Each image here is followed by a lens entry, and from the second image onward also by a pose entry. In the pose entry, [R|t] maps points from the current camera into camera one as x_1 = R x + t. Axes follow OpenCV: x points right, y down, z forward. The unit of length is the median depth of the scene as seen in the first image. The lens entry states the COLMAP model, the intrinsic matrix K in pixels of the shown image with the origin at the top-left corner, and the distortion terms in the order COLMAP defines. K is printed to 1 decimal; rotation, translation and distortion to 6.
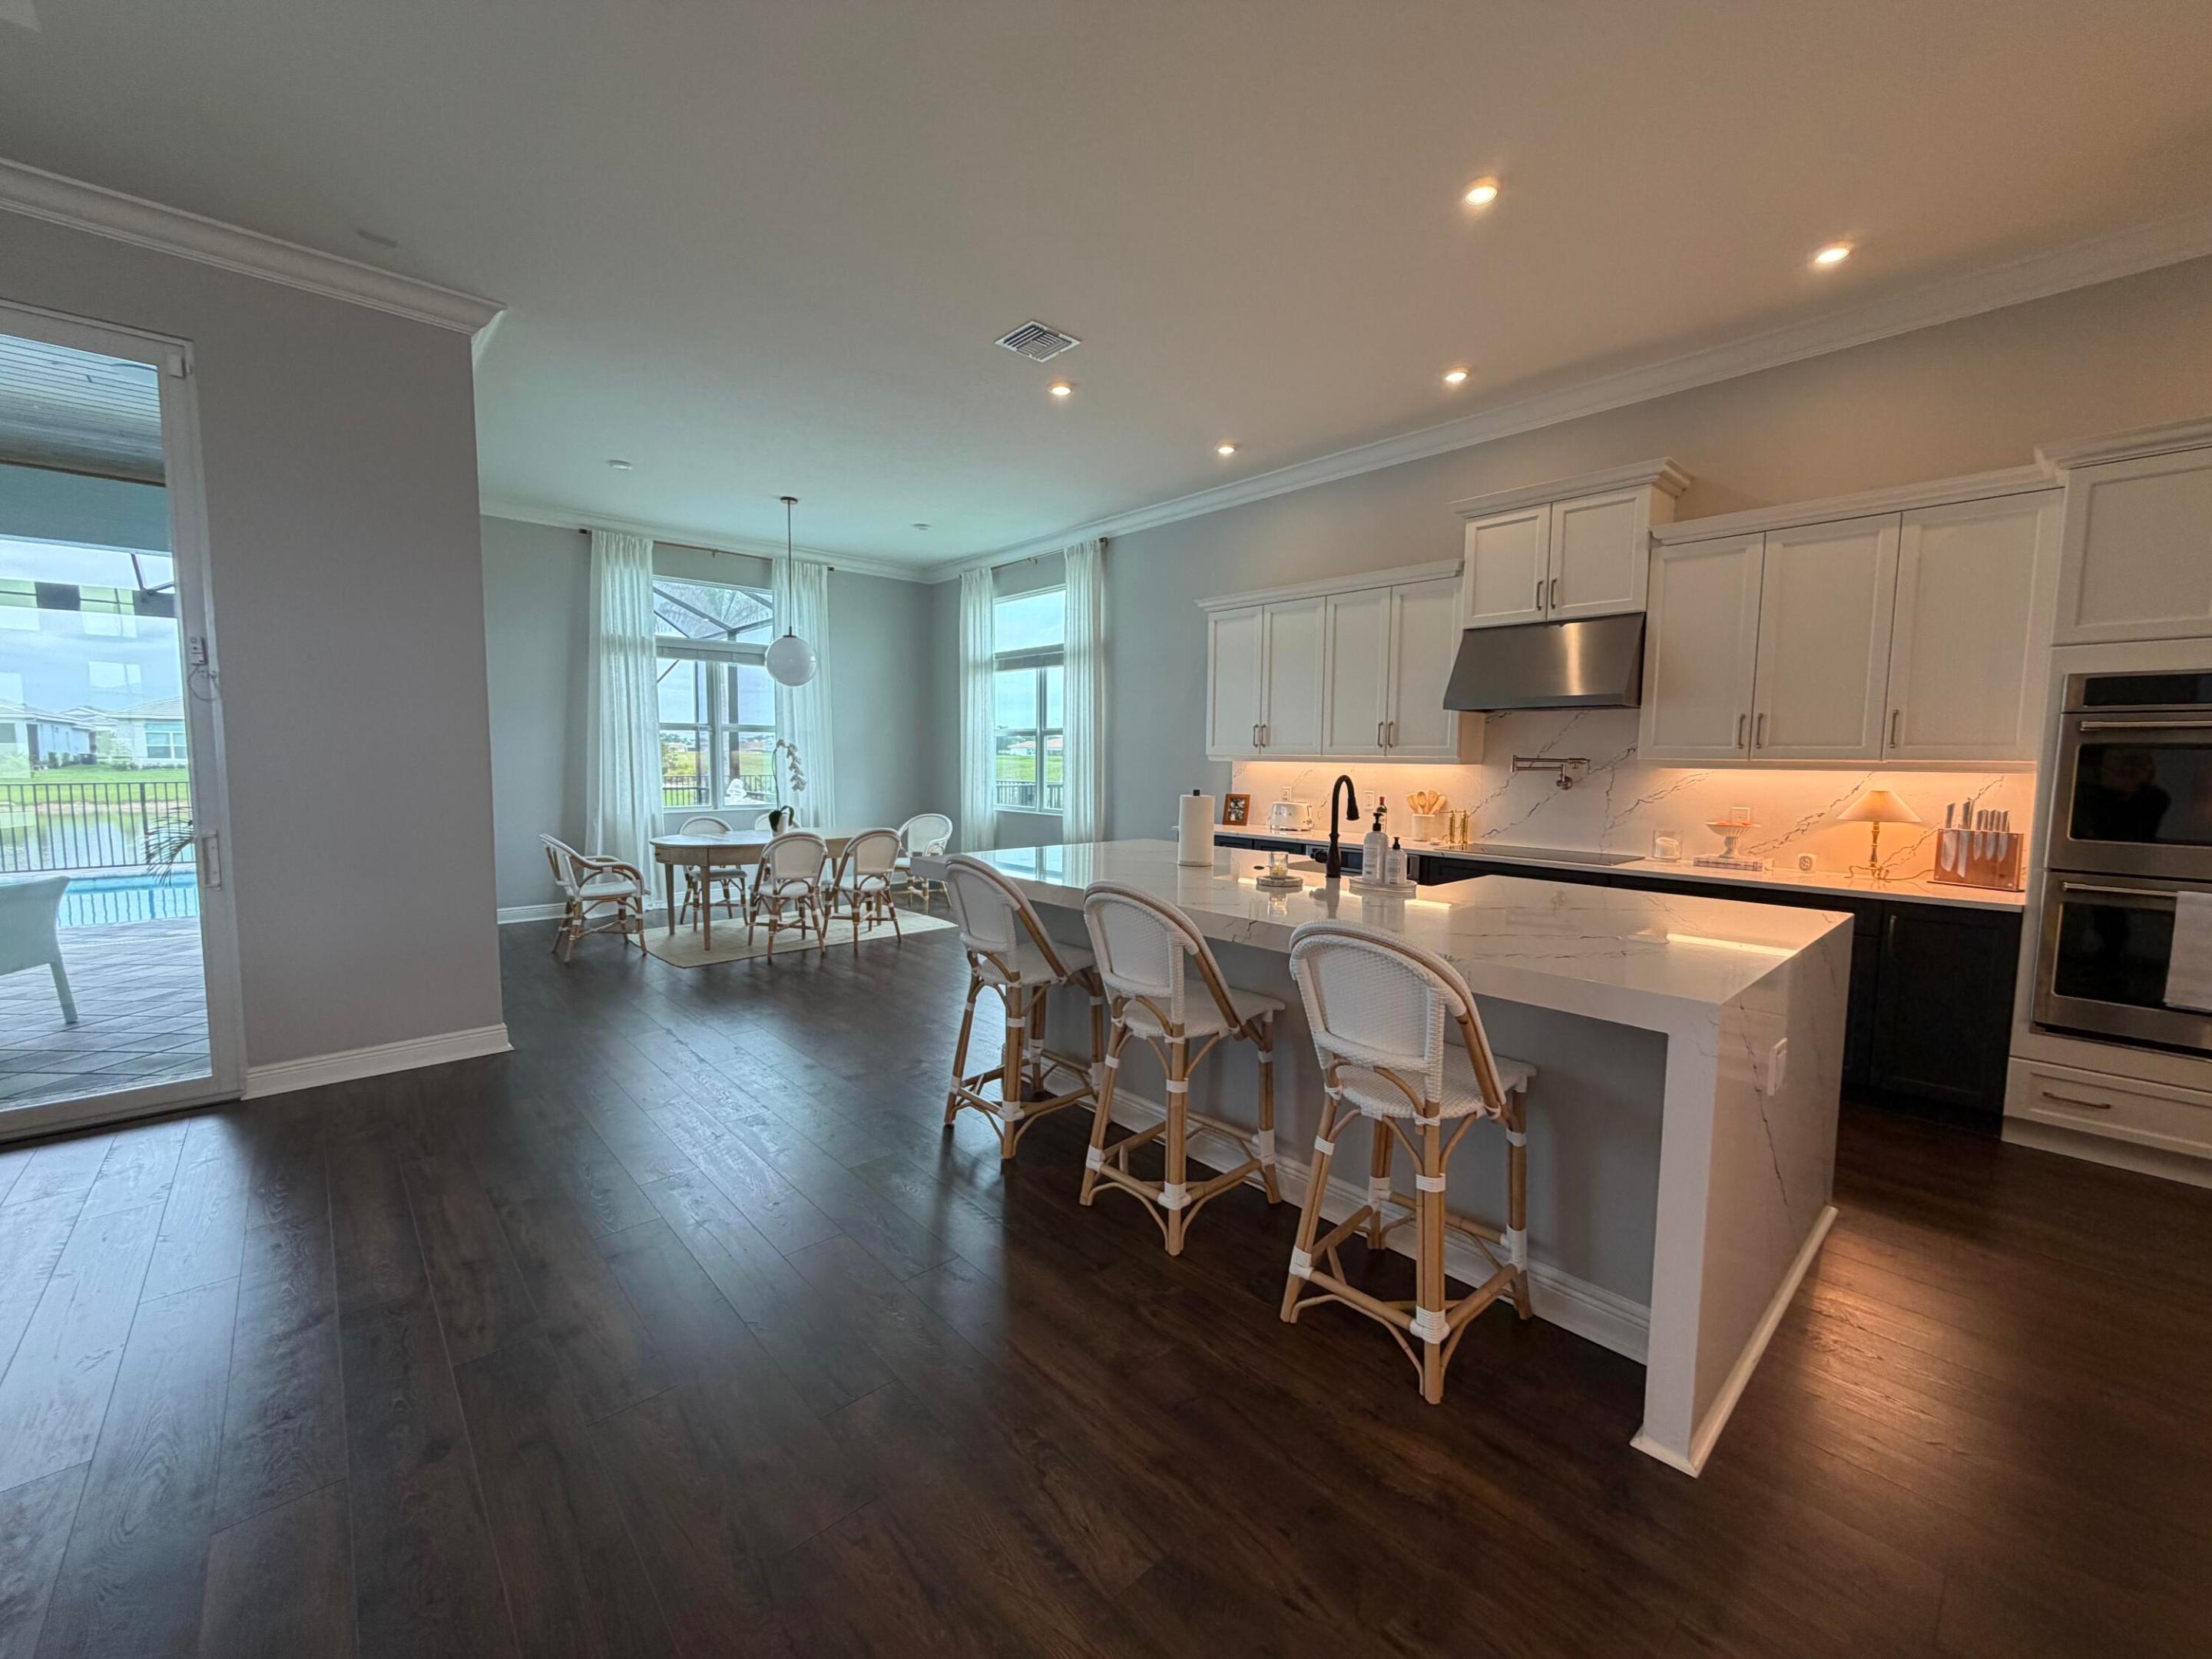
lens RADIAL K [[876.9, 0, 1097.2], [0, 876.9, 831.7], [0, 0, 1]] dist [-0.002165, 0.000954]
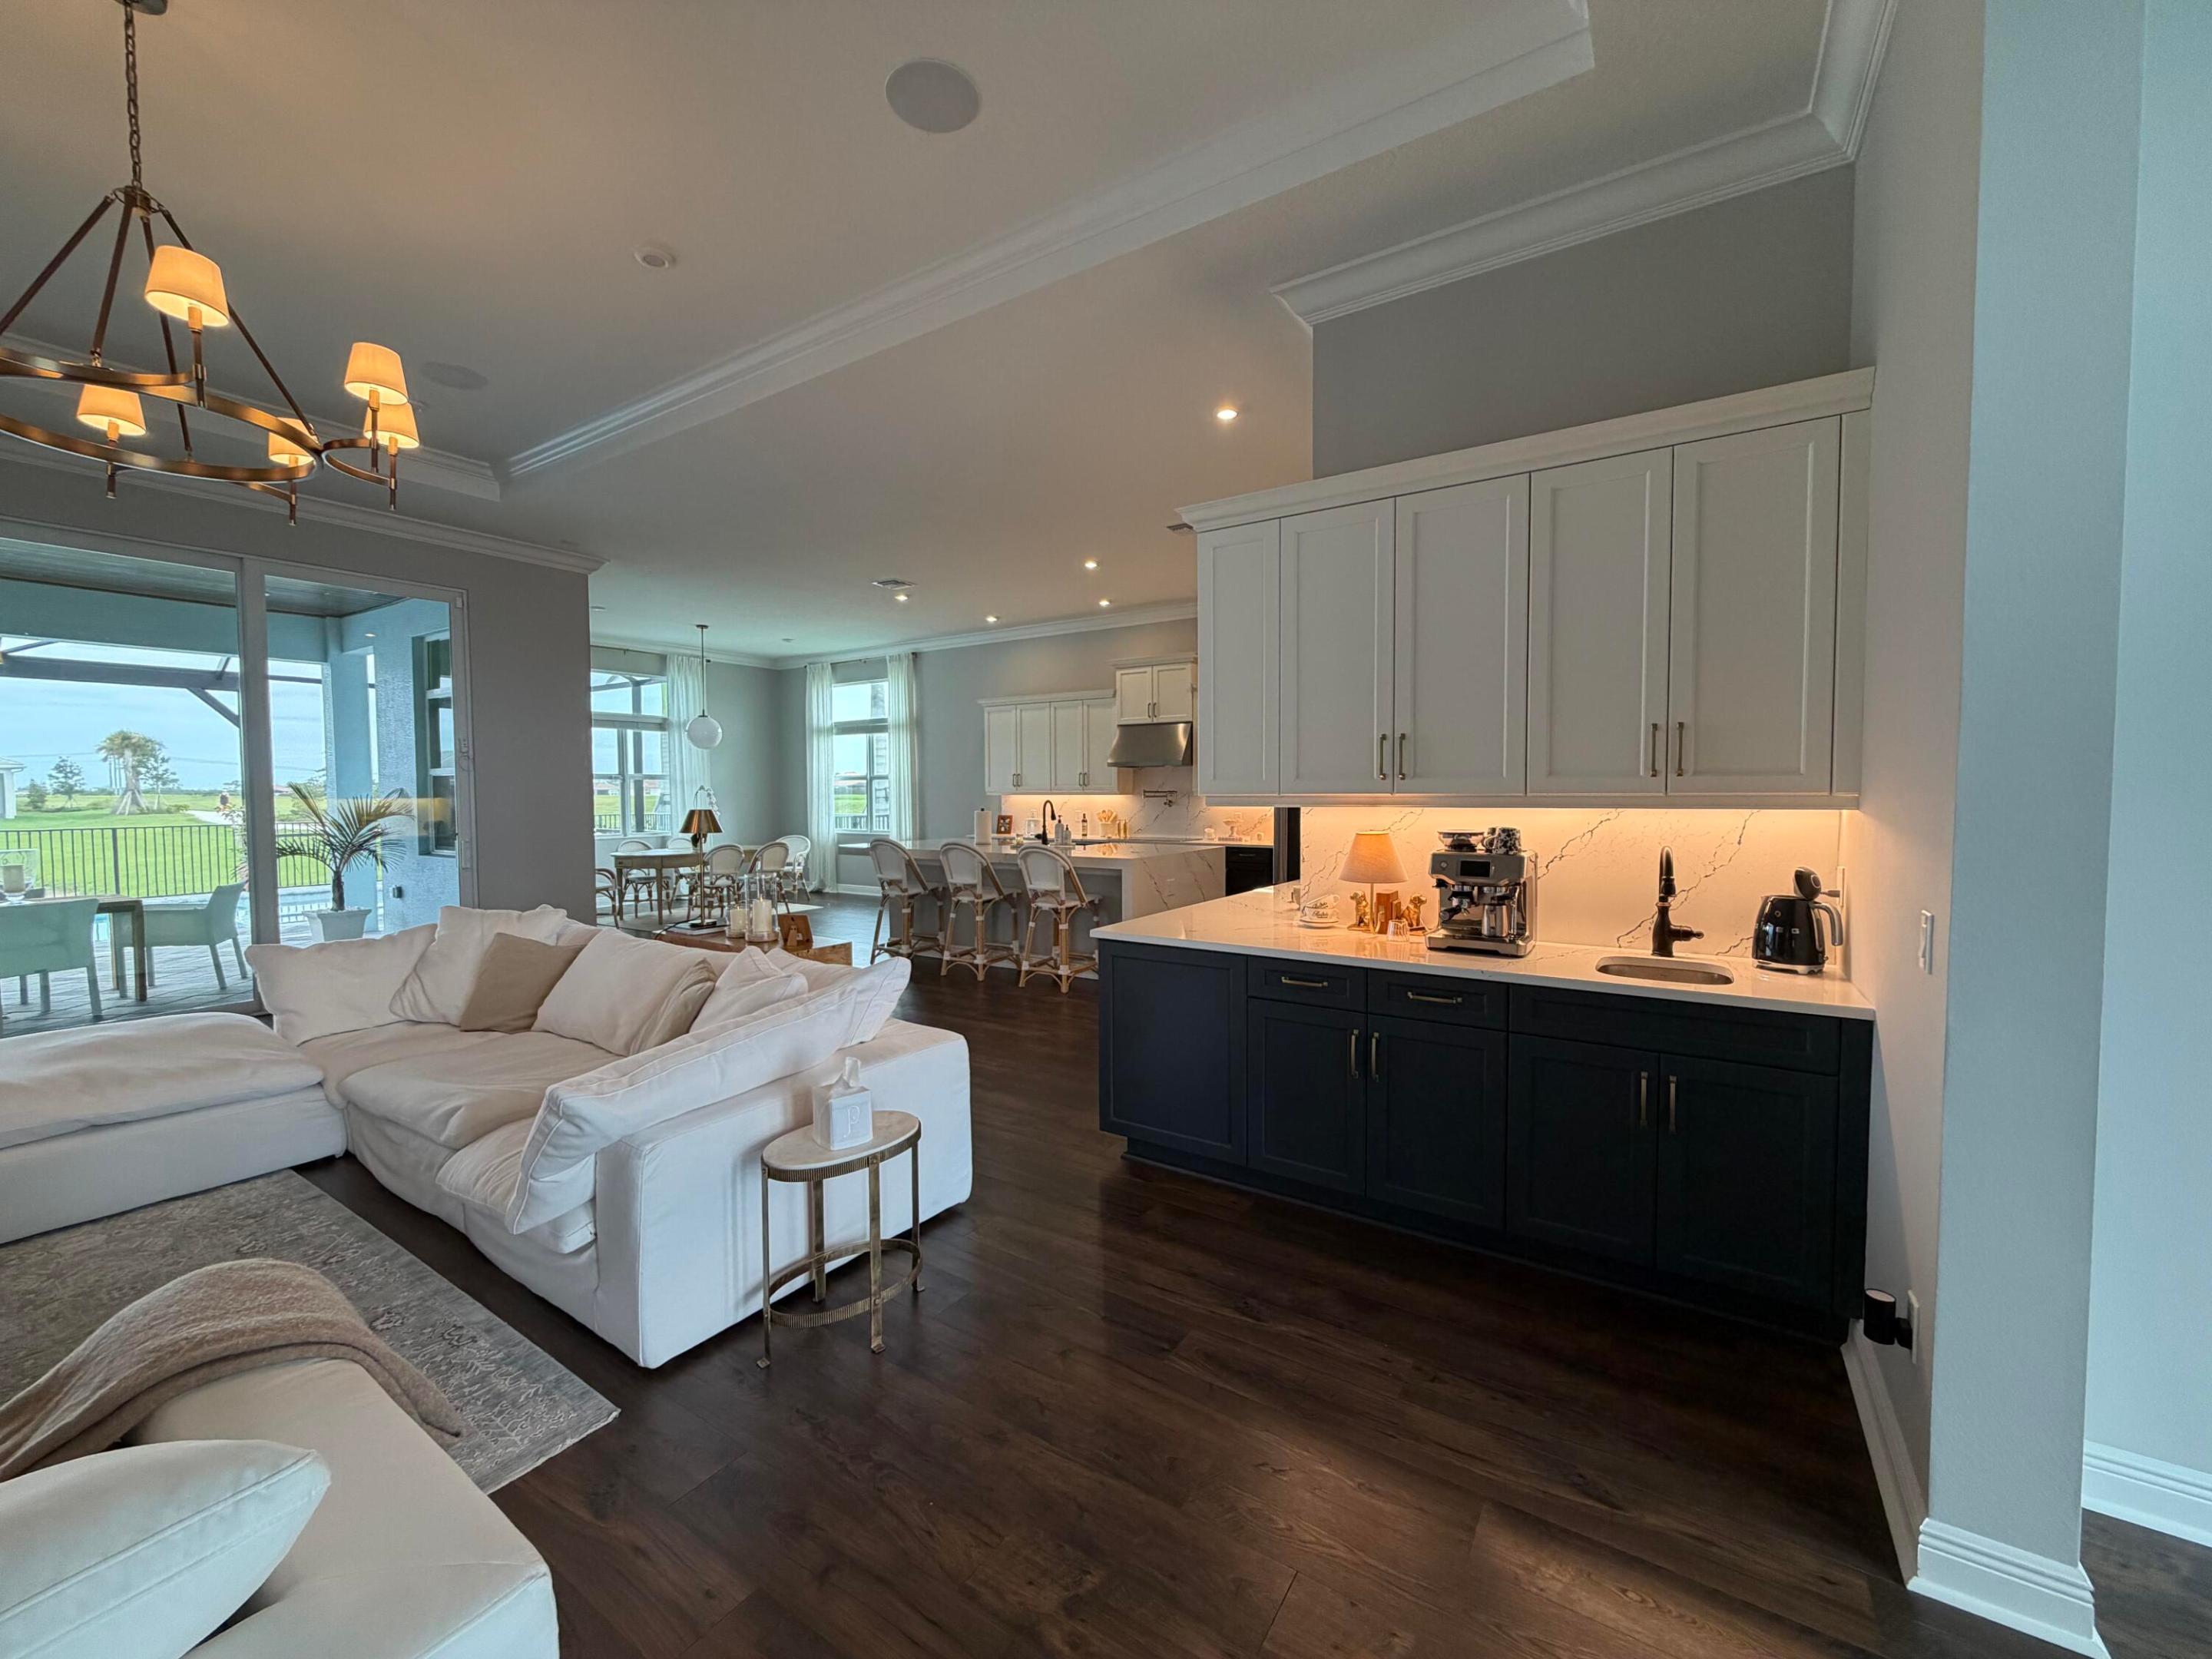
lens RADIAL K [[876.9, 0, 1097.8], [0, 876.9, 827.8], [0, 0, 1]] dist [-0.002165, 0.000954]
pose [[0.967552, -0.025128, 0.251418, -0.080063], [0.036323, 0.998540, -0.039984, 0.049271], [-0.250046, 0.047819, 0.967052, -0.590642]]
